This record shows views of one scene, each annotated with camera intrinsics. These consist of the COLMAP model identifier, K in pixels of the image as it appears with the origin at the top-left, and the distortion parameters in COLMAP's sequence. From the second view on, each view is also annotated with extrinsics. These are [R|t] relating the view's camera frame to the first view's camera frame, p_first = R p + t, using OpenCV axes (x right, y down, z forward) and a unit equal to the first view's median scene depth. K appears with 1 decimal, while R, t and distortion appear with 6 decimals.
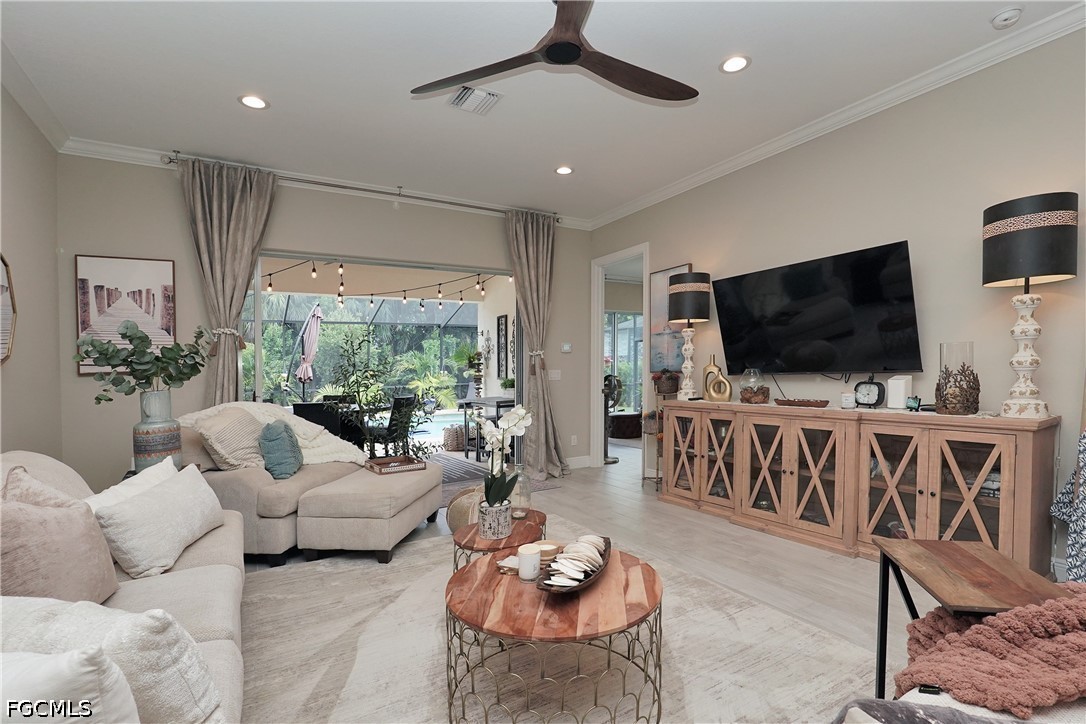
lens RADIAL K [[509.1, 0, 541.7], [0, 509.1, 393.3], [0, 0, 1]] dist [-0.001007, 0.000094]
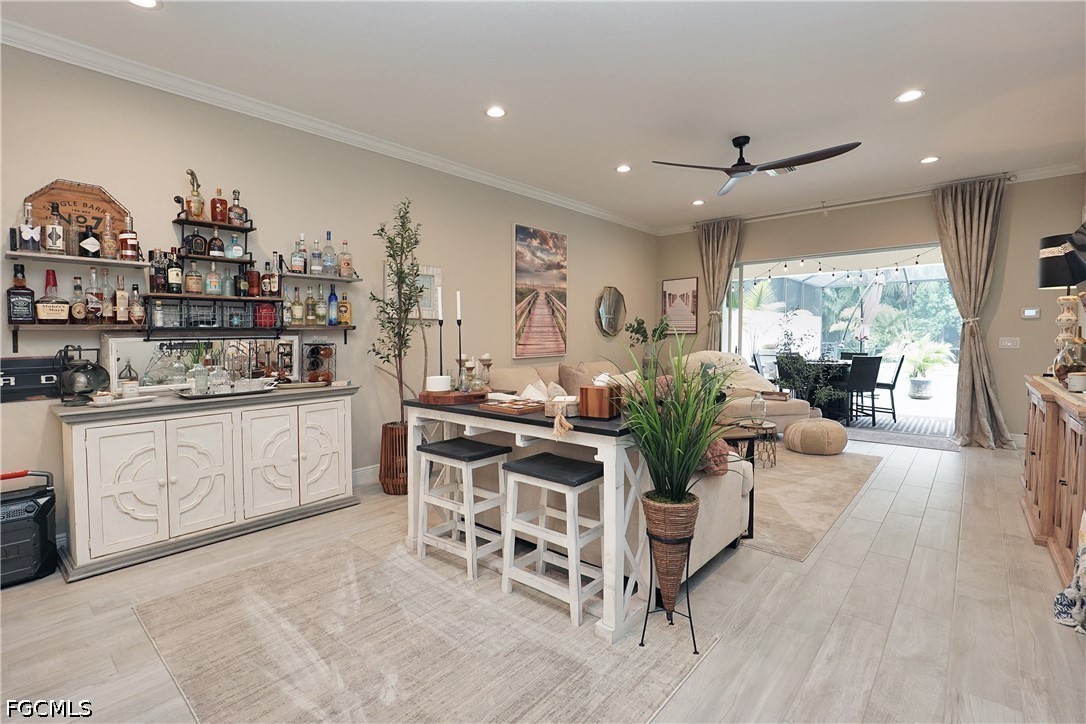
lens RADIAL K [[510.1, 0, 538.9], [0, 510.1, 342.5], [0, 0, 1]] dist [-0.001714, 0.000690]
pose [[0.289702, 0.037886, -0.956367, 0.998419], [-0.044429, 0.998671, 0.026104, -0.033787], [0.956085, 0.034928, 0.291001, -0.147481]]
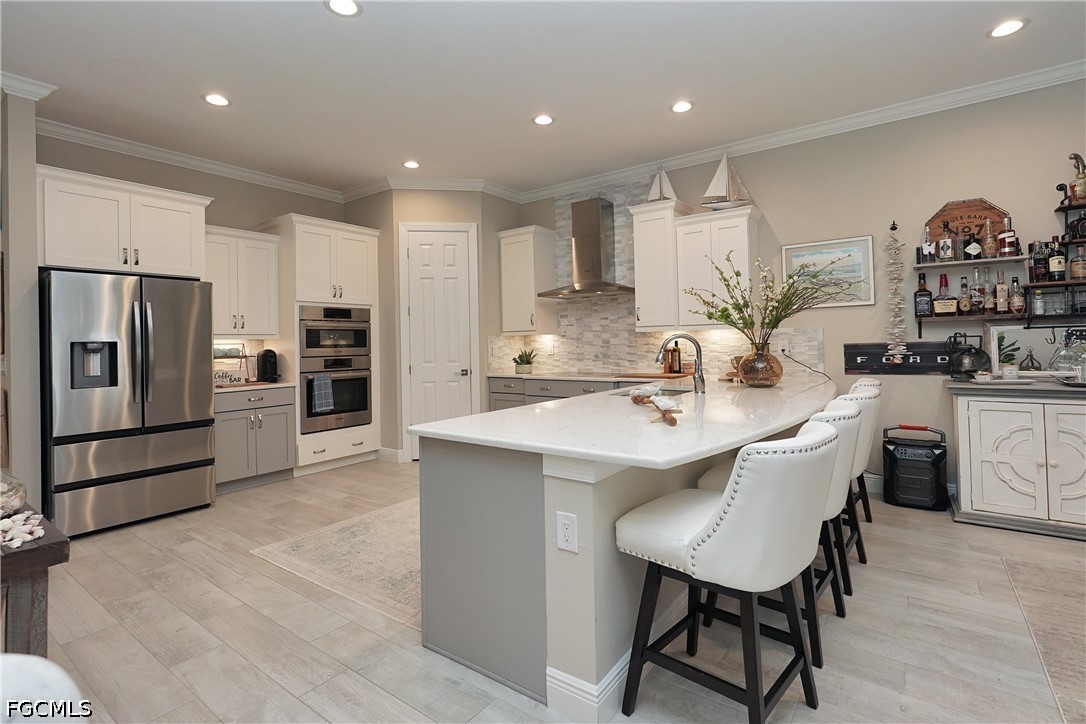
lens RADIAL K [[510.1, 0, 538.9], [0, 510.1, 342.5], [0, 0, 1]] dist [-0.001714, 0.000690]
pose [[-0.923314, 0.041530, -0.381793, 1.135300], [0.022615, 0.998290, 0.053899, -0.029524], [0.383379, 0.041131, -0.922675, -0.030848]]
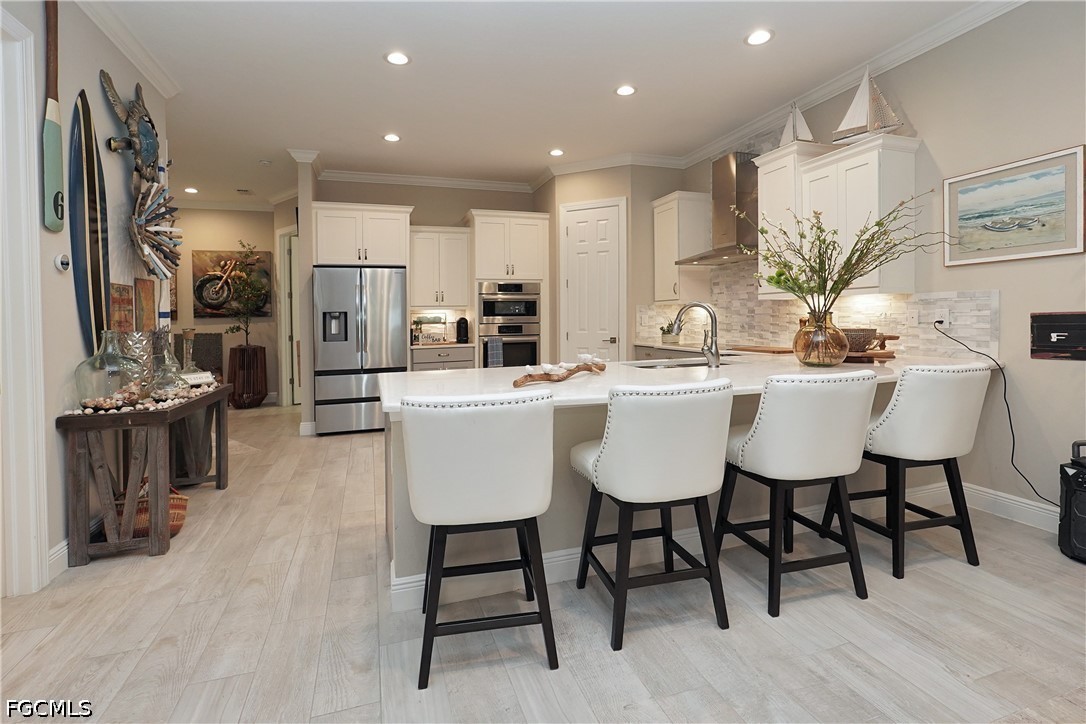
lens RADIAL K [[514.6, 0, 549.4], [0, 514.6, 323.4], [0, 0, 1]] dist [-0.002139, 0.000283]
pose [[-0.974995, 0.036799, 0.219157, 0.692478], [0.049443, 0.997397, 0.052489, -0.014387], [-0.216655, 0.062012, -0.974277, 0.080875]]
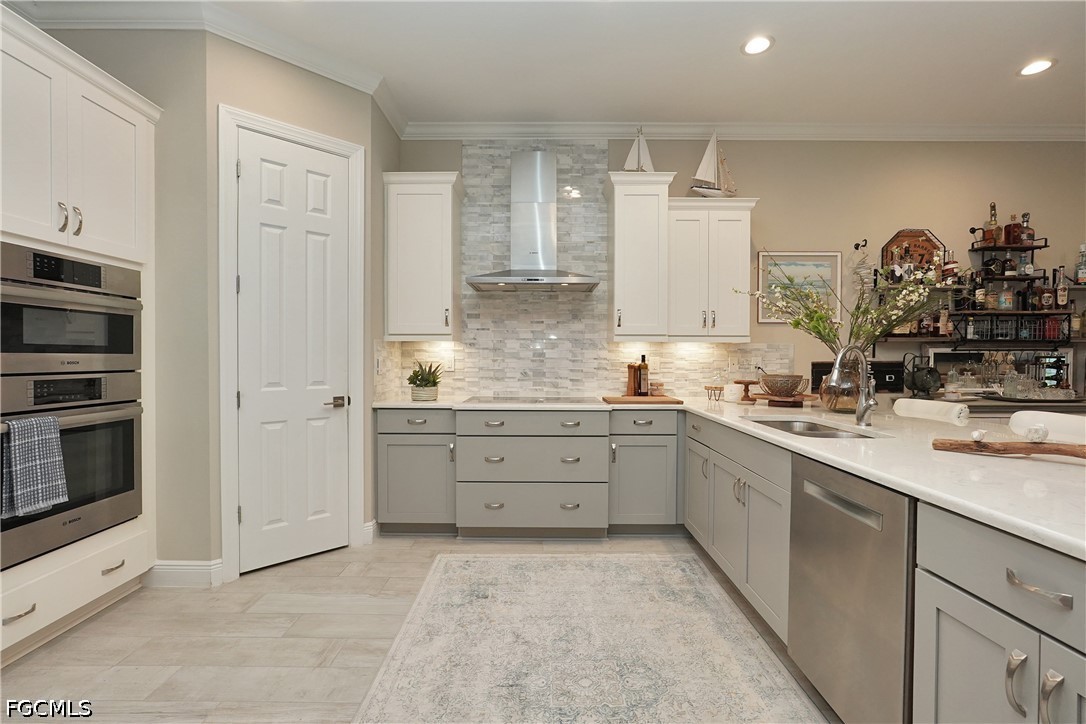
lens RADIAL K [[511.5, 0, 524.5], [0, 511.5, 365.4], [0, 0, 1]] dist [-0.011631, 0.000519]
pose [[-0.530882, 0.037494, -0.846616, 1.297710], [-0.031543, 0.997454, 0.063954, 0.001987], [0.846858, 0.060657, -0.528348, -0.660241]]
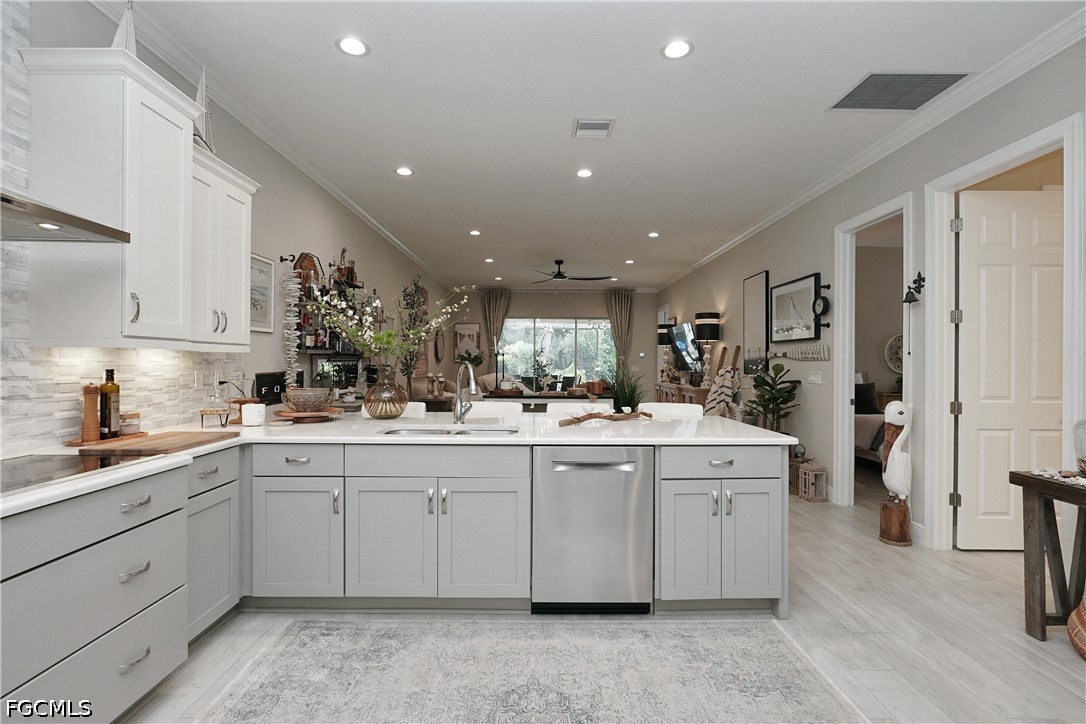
lens RADIAL K [[492.0, 0, 557.9], [0, 492.0, 363.0], [0, 0, 1]] dist [-0.030120, 0.014228]
pose [[0.860661, 0.032620, -0.508132, 1.092162], [-0.054555, 0.998109, -0.028328, 0.016403], [0.506247, 0.052102, 0.860813, -1.162014]]
